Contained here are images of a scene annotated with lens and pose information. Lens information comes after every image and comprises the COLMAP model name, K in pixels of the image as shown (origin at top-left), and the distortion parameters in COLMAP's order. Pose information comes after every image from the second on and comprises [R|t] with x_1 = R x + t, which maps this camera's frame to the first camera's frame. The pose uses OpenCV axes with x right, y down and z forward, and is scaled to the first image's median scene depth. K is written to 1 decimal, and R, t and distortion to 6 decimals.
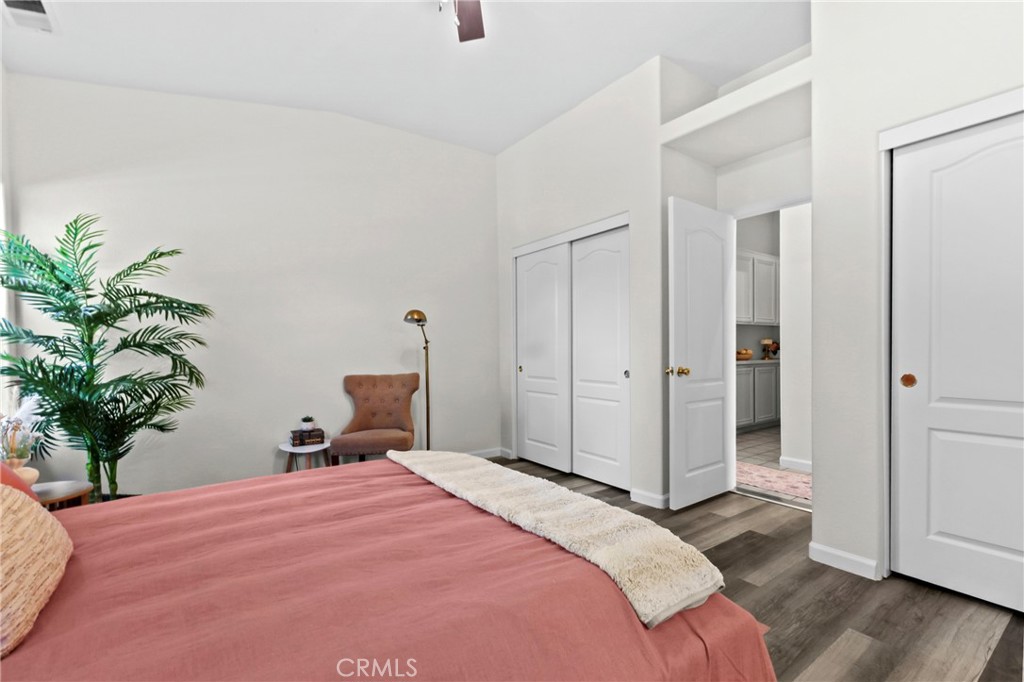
lens RADIAL K [[454.4, 0, 513.2], [0, 454.4, 347.1], [0, 0, 1]] dist [-0.000567, -0.000336]
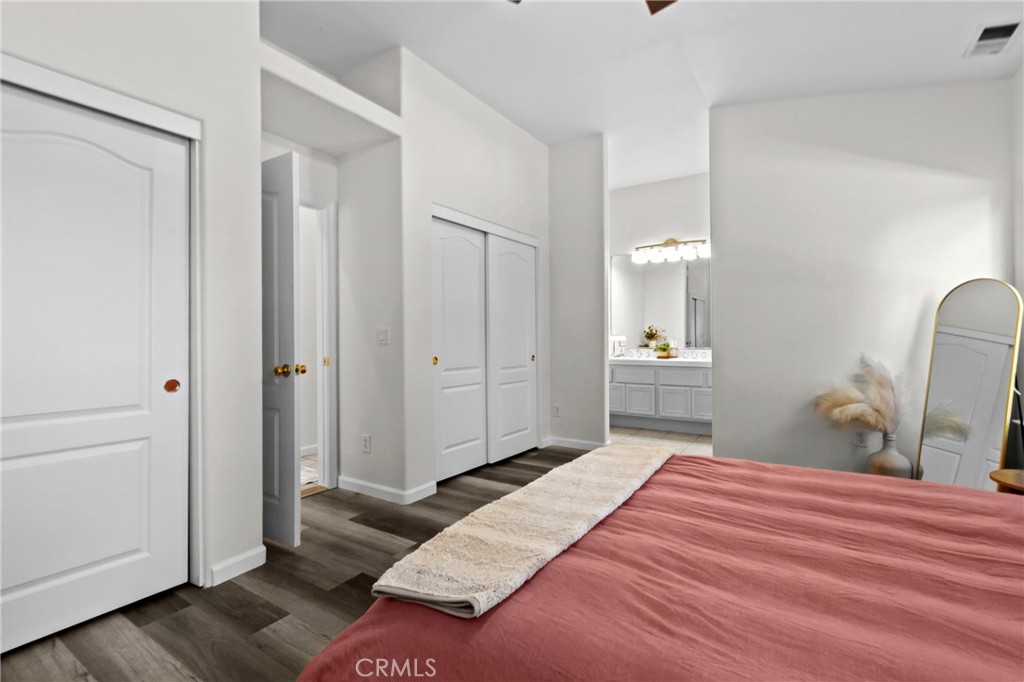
lens RADIAL K [[462.0, 0, 524.6], [0, 462.0, 334.6], [0, 0, 1]] dist [0.003547, 0.000426]
pose [[-0.374969, 0.027676, 0.926624, -0.628112], [0.016383, 0.999596, -0.023226, 0.019054], [-0.926893, 0.006472, -0.375271, 1.065018]]
